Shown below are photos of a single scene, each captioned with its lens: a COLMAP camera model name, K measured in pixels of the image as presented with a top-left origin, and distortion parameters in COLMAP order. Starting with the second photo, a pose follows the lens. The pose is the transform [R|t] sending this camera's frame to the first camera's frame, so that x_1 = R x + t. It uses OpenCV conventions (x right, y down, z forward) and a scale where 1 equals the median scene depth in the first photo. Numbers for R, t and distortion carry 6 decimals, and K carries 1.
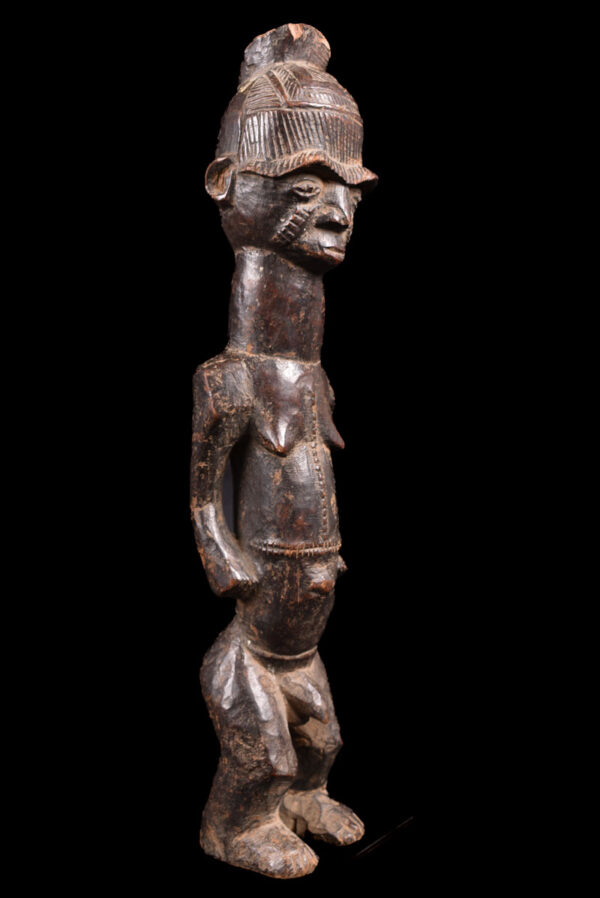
lens RADIAL K [[1105.2, 0, 298.1], [0, 1105.2, 449.5], [0, 0, 1]] dist [-0.012736, 0.000000]
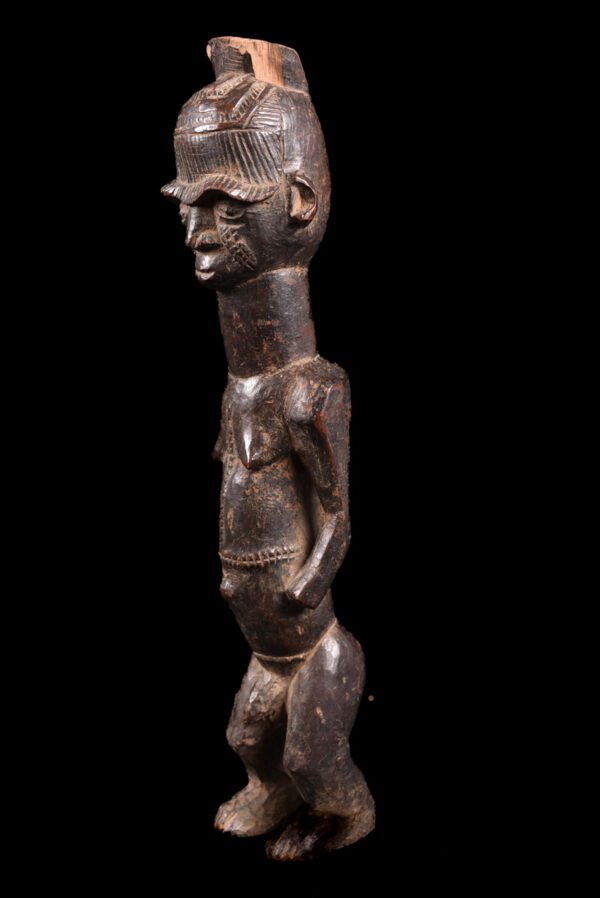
lens RADIAL K [[1105.2, 0, 300.2], [0, 1105.2, 453.7], [0, 0, 1]] dist [-0.012736, 0.000000]
pose [[-0.217667, 0.174341, -0.960326, 0.996503], [-0.012701, 0.983328, 0.181395, -0.197113], [0.975941, 0.051680, -0.211824, 1.291867]]
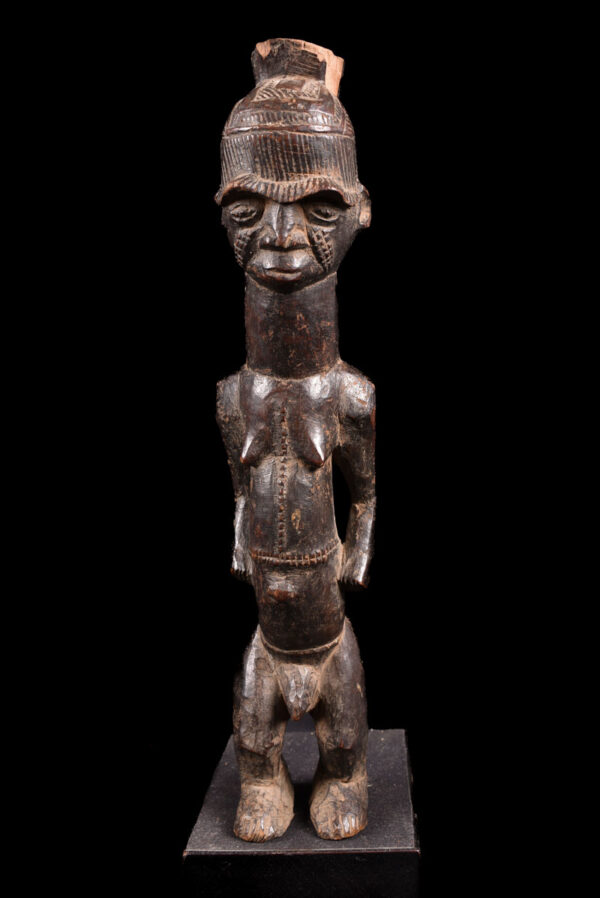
lens RADIAL K [[970.3, 0, 293.7], [0, 970.3, 447.7], [0, 0, 1]] dist [-0.032485, 0.000000]
pose [[0.554680, 0.140857, -0.820055, 0.766060], [-0.037419, 0.988793, 0.144530, -0.147321], [0.831222, -0.049483, 0.553734, 0.512317]]
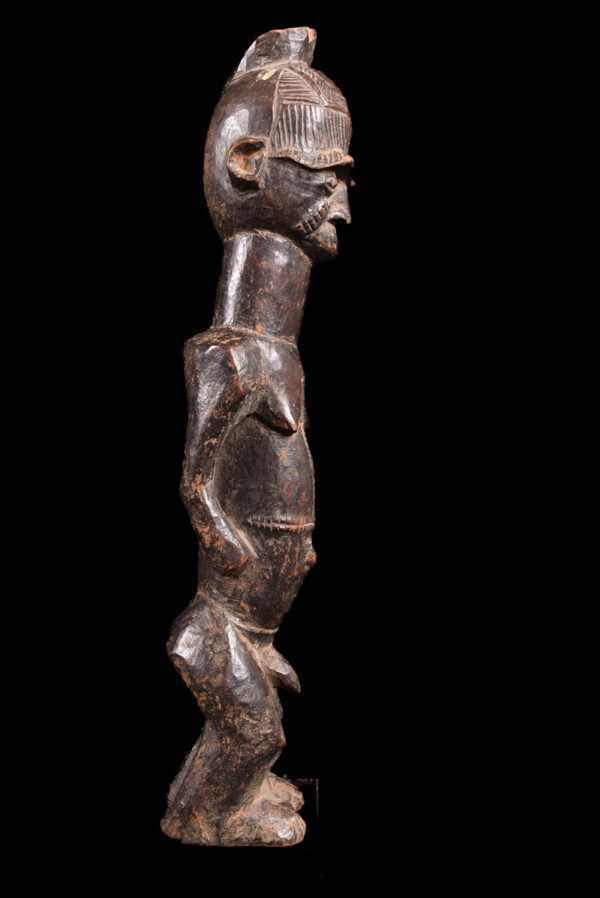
lens RADIAL K [[1105.2, 0, 299.5], [0, 1105.2, 445.6], [0, 0, 1]] dist [-0.012736, 0.000000]
pose [[0.793366, 0.029351, 0.608037, -0.634161], [-0.009486, 0.999312, -0.035863, 0.052968], [-0.608672, 0.022685, 0.793098, 0.169220]]
